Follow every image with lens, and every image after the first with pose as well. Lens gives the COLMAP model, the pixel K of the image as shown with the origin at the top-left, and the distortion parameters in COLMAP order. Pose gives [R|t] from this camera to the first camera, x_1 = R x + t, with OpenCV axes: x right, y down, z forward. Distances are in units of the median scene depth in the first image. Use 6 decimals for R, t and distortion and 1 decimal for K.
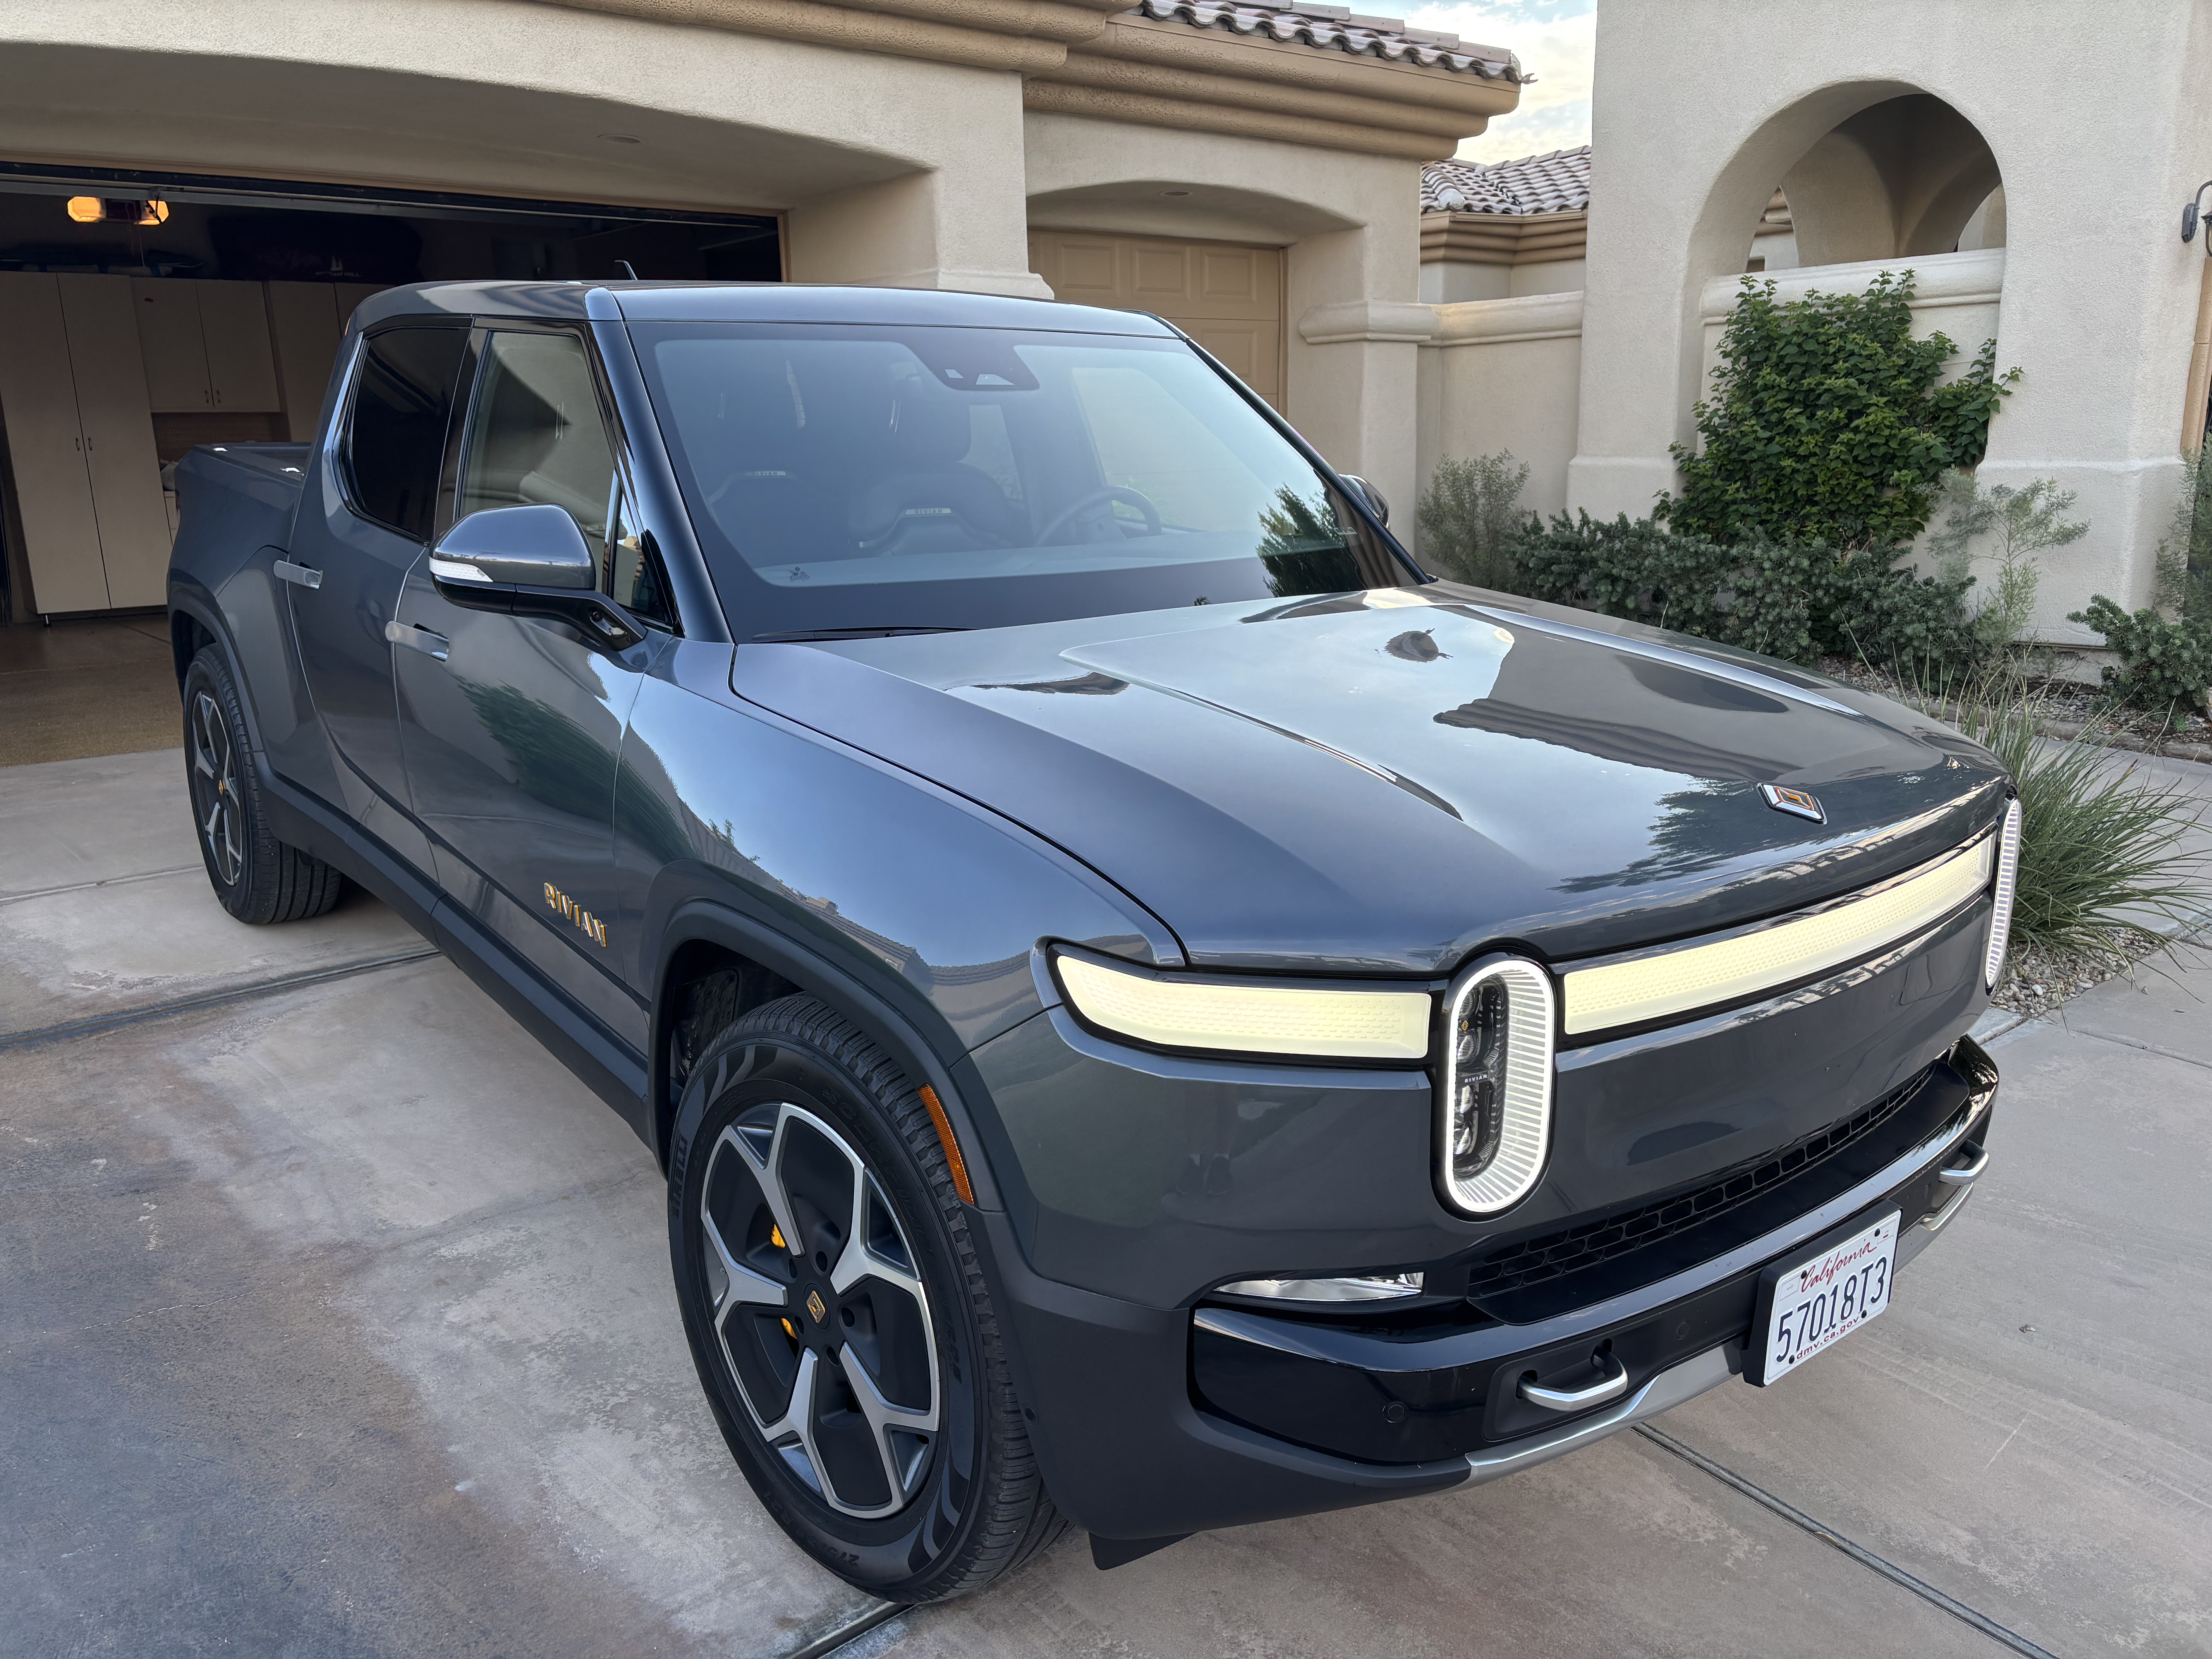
lens RADIAL K [[1685.6, 0, 1101.9], [0, 1685.6, 799.9], [0, 0, 1]] dist [0.027179, -0.000297]
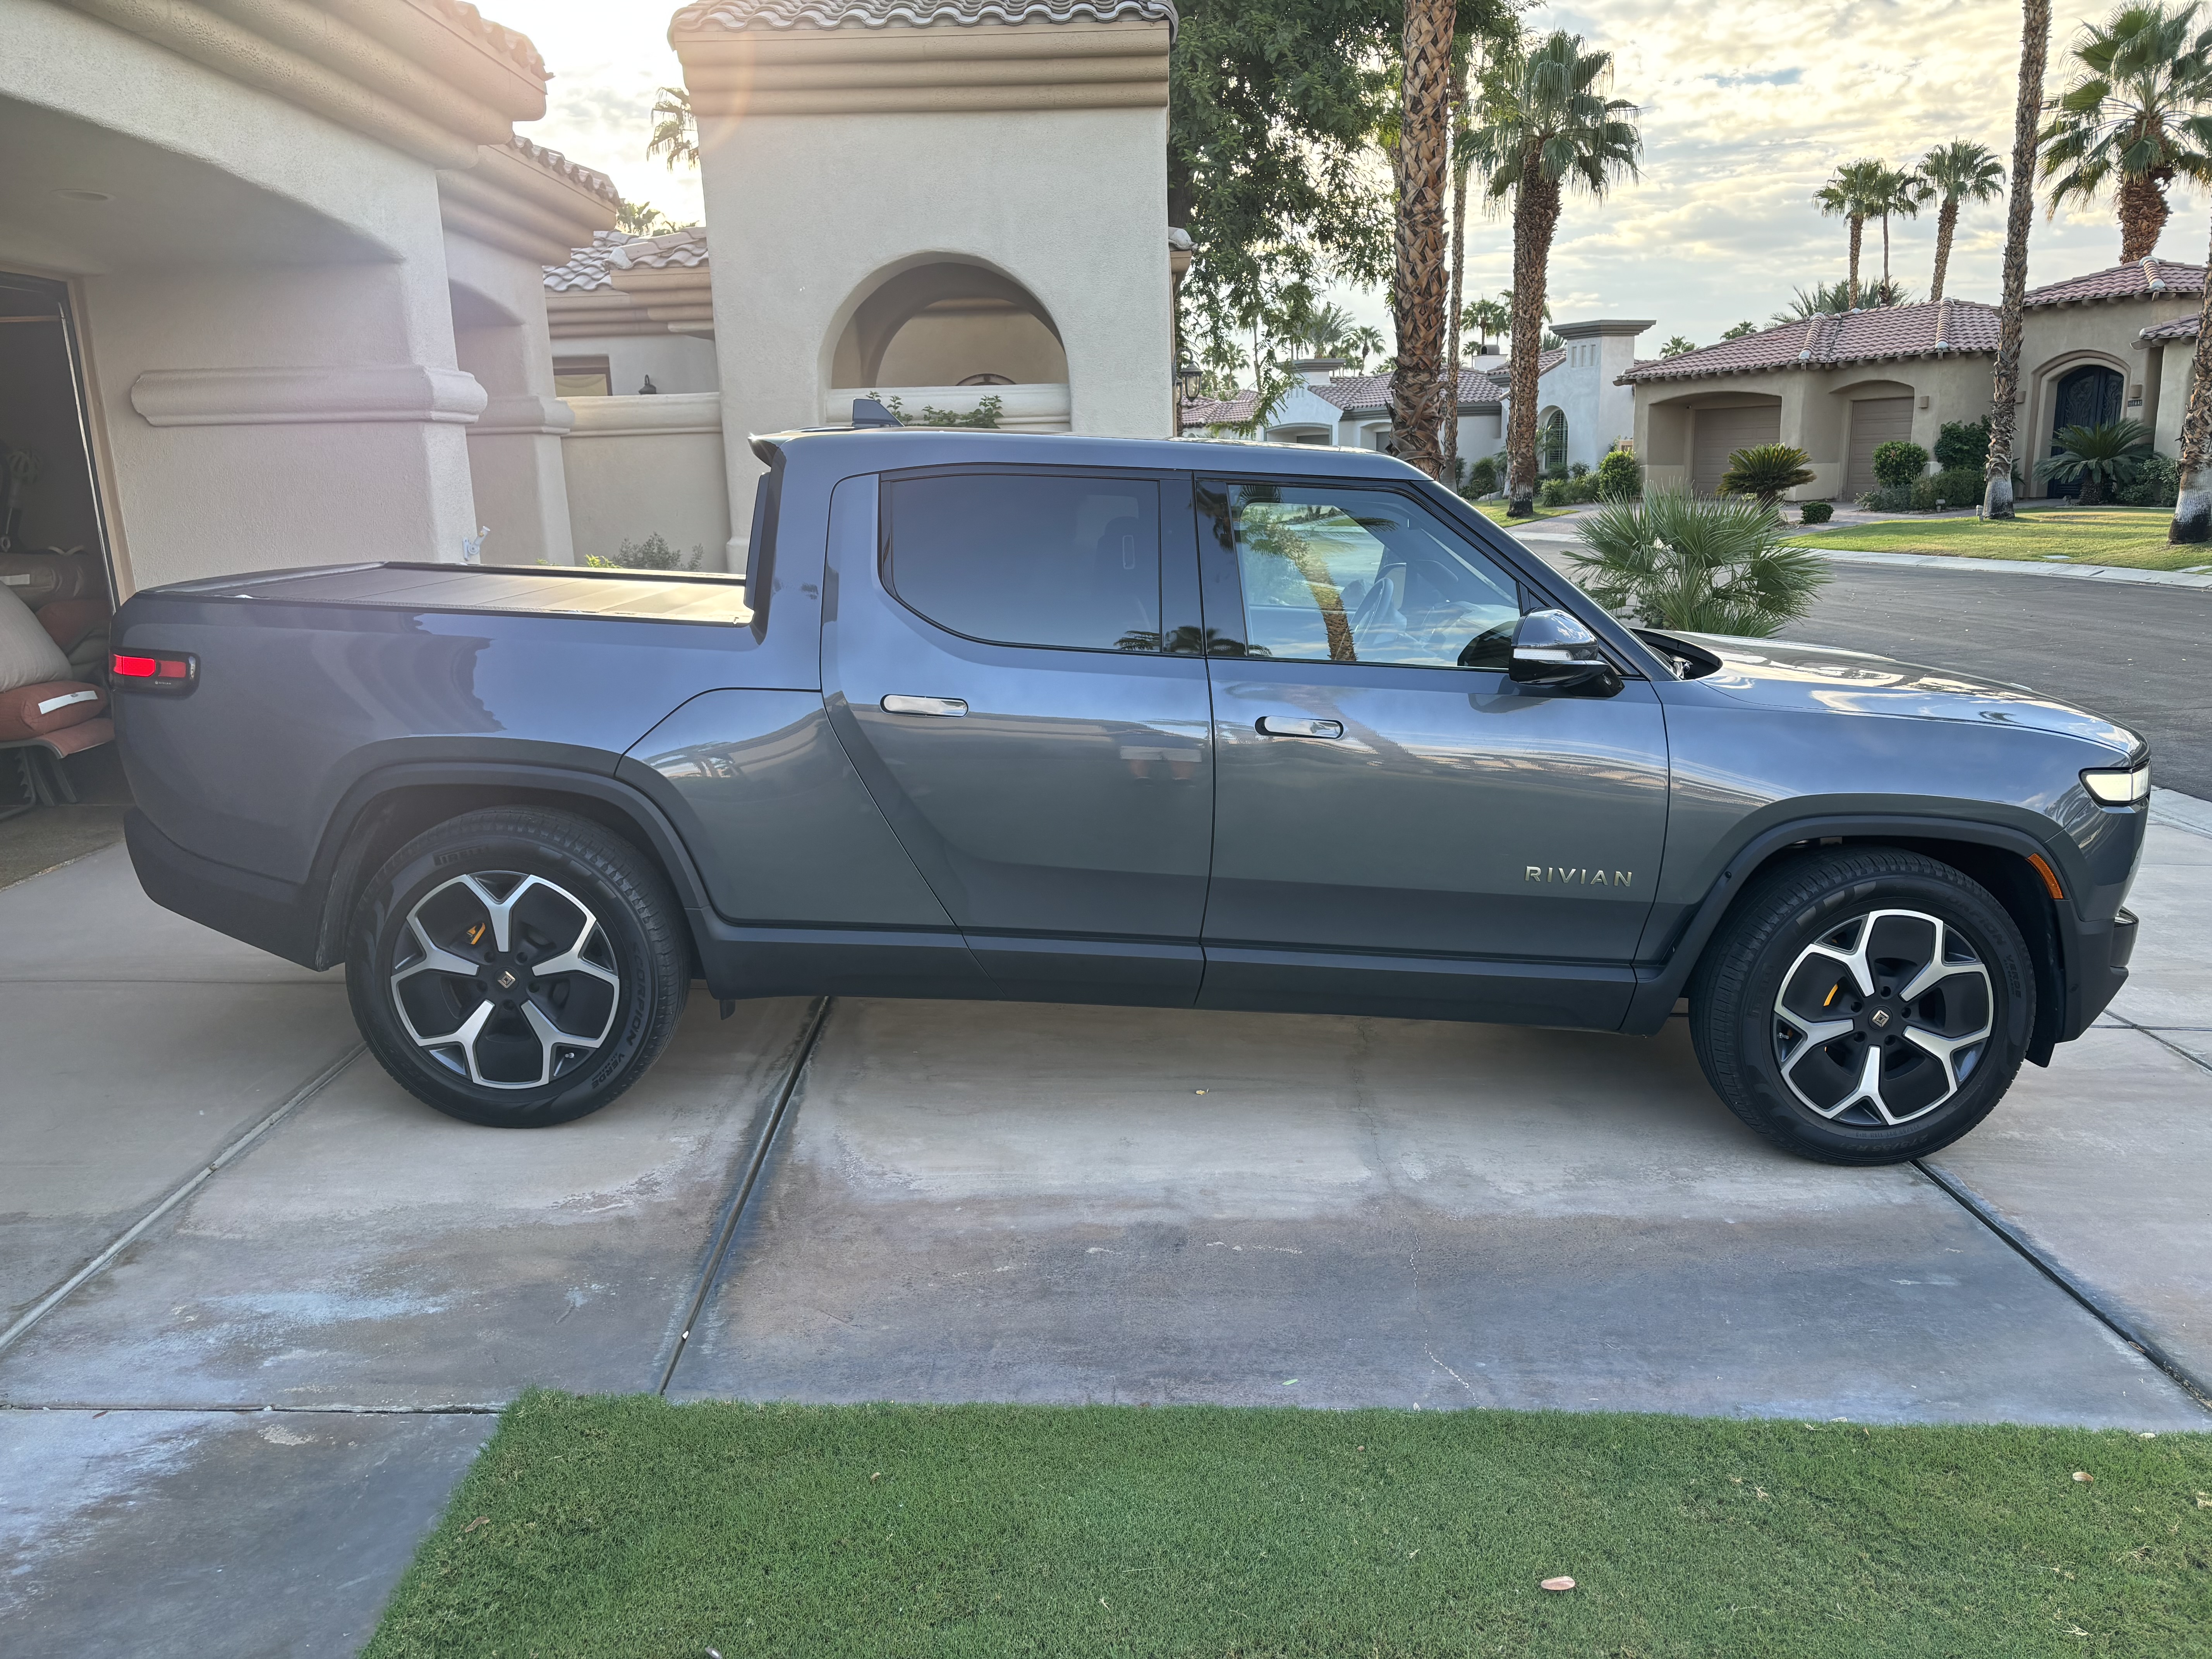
lens RADIAL K [[1678.3, 0, 1114.2], [0, 1678.3, 806.3], [0, 0, 1]] dist [0.062553, -0.069816]
pose [[0.612573, -0.154662, 0.775135, -0.770077], [0.178349, 0.982425, 0.055077, -0.067069], [-0.770030, 0.104506, 0.629391, 0.166384]]
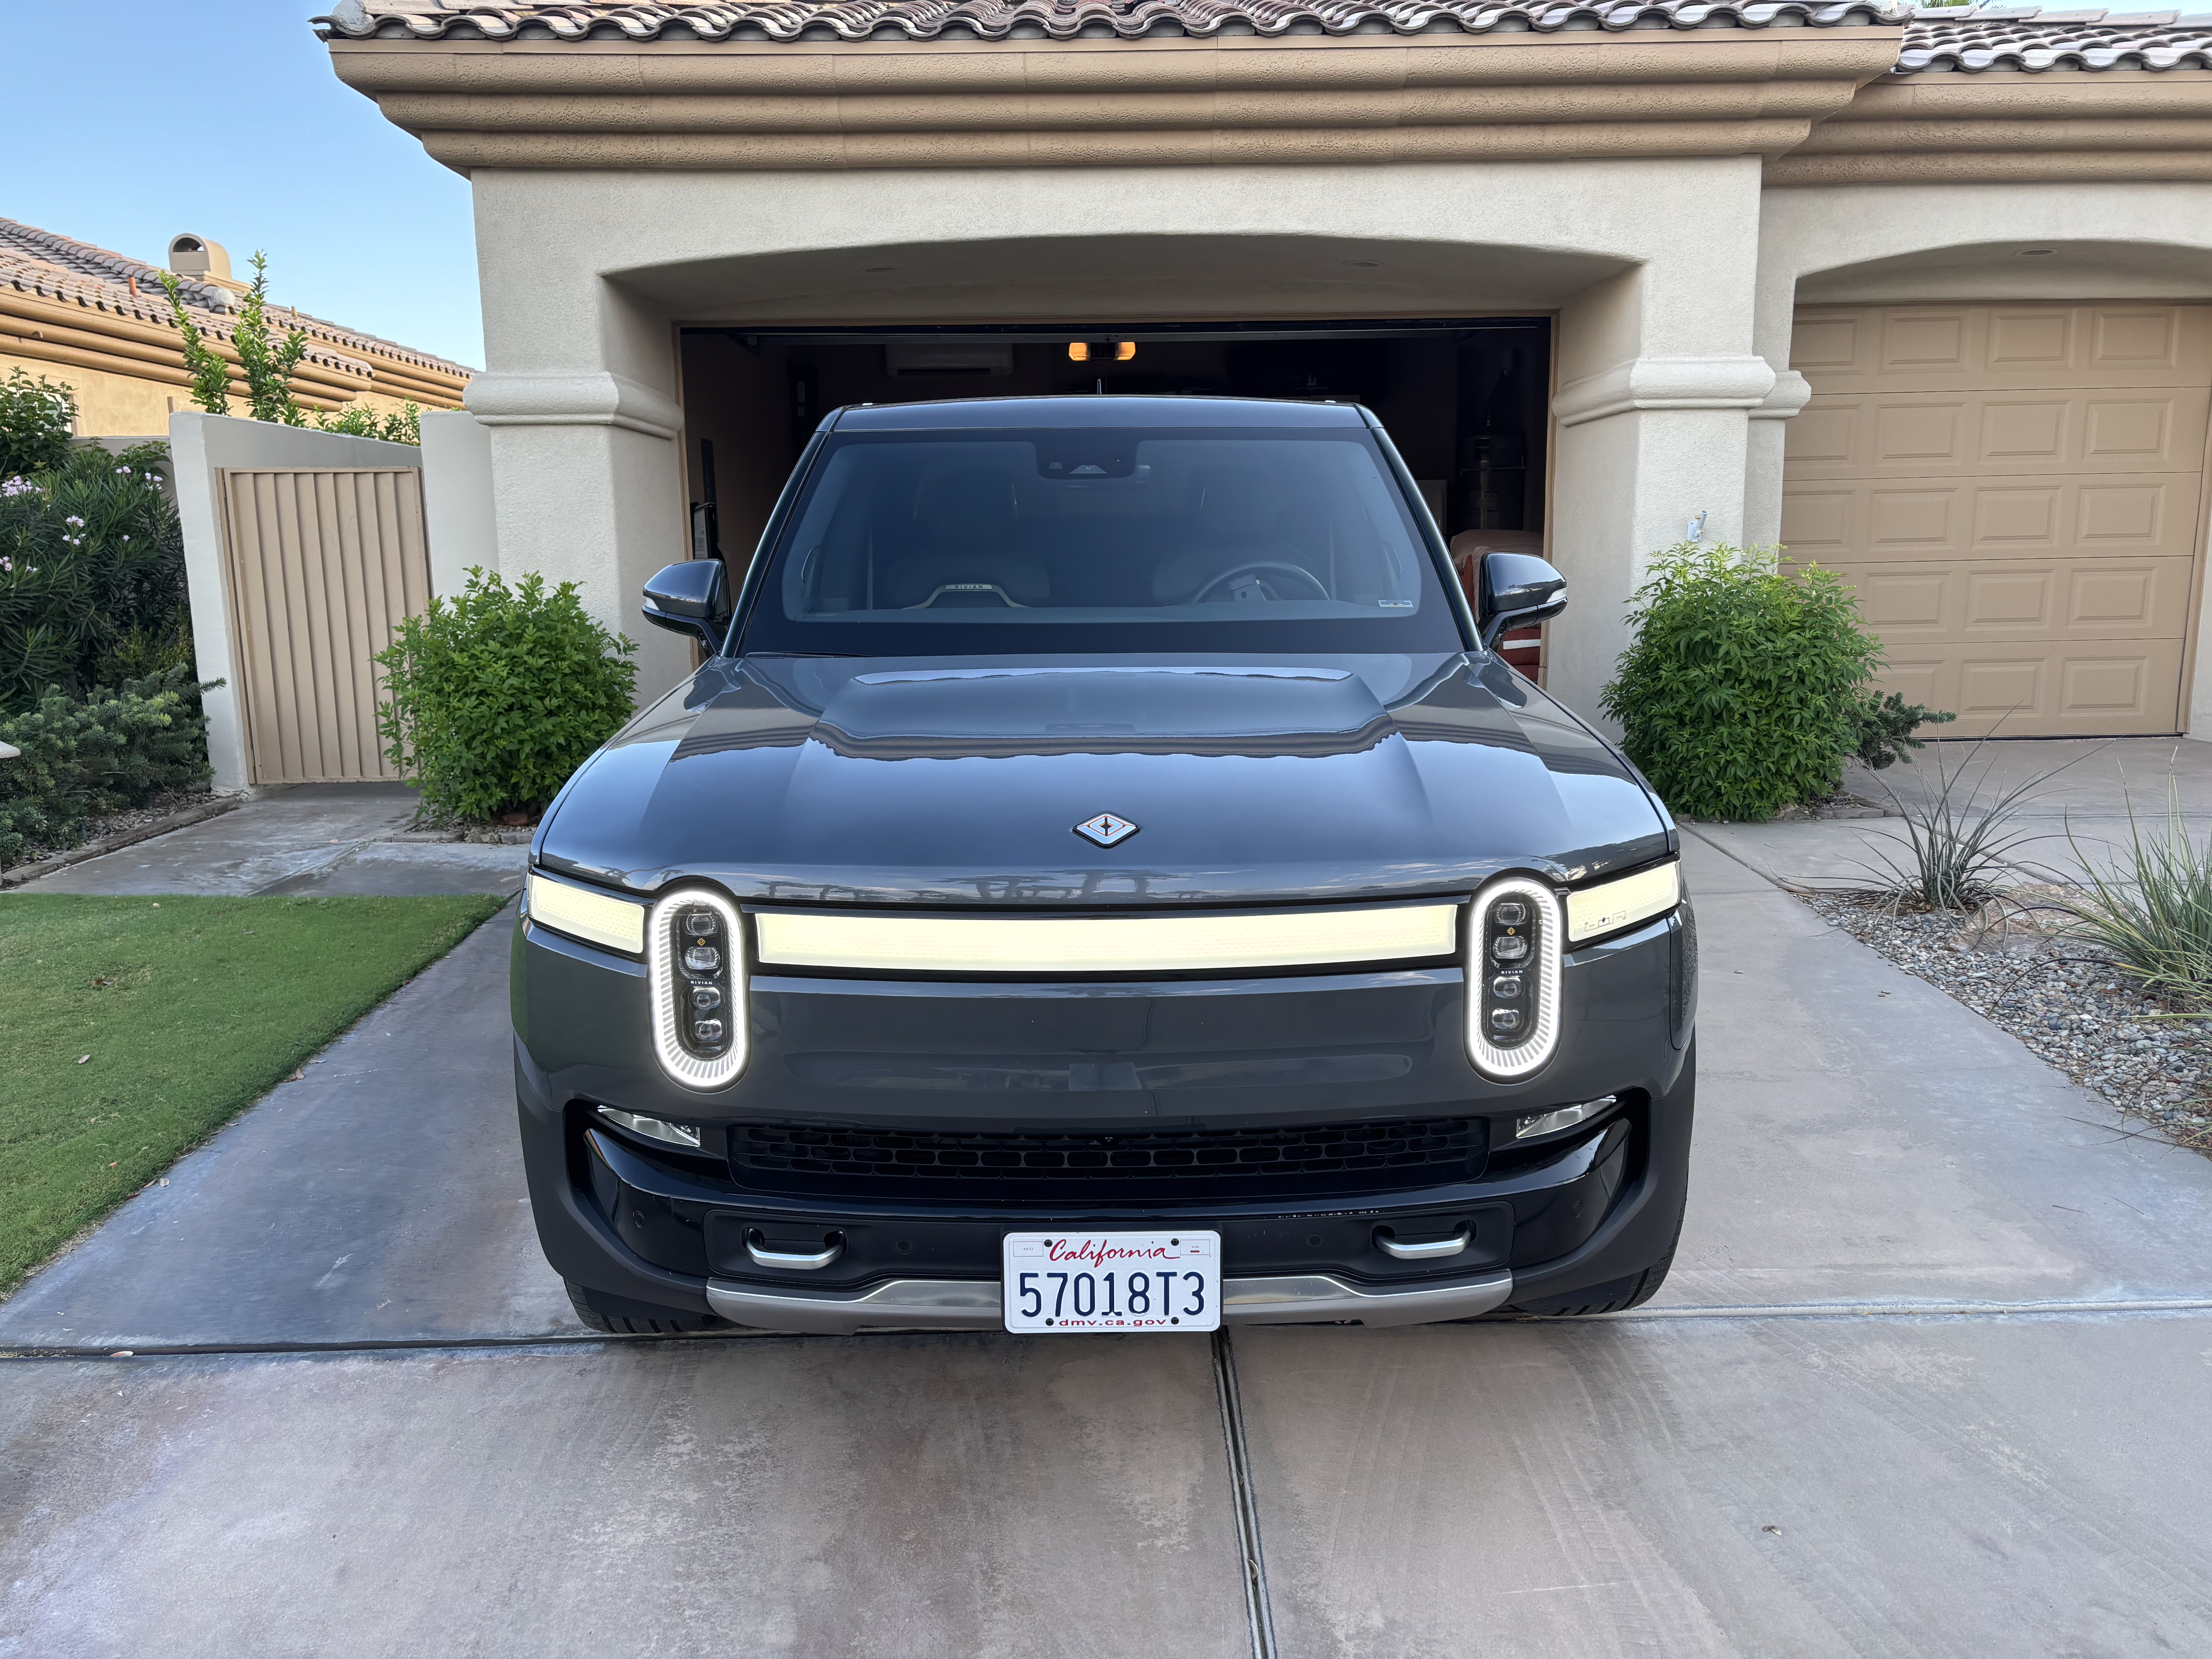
lens RADIAL K [[1678.3, 0, 1114.2], [0, 1678.3, 806.3], [0, 0, 1]] dist [0.062553, -0.069816]
pose [[0.788006, 0.106015, -0.606471, 0.365705], [-0.135339, 0.990796, -0.002653, -0.004086], [0.600608, 0.084170, 0.795101, 0.036279]]
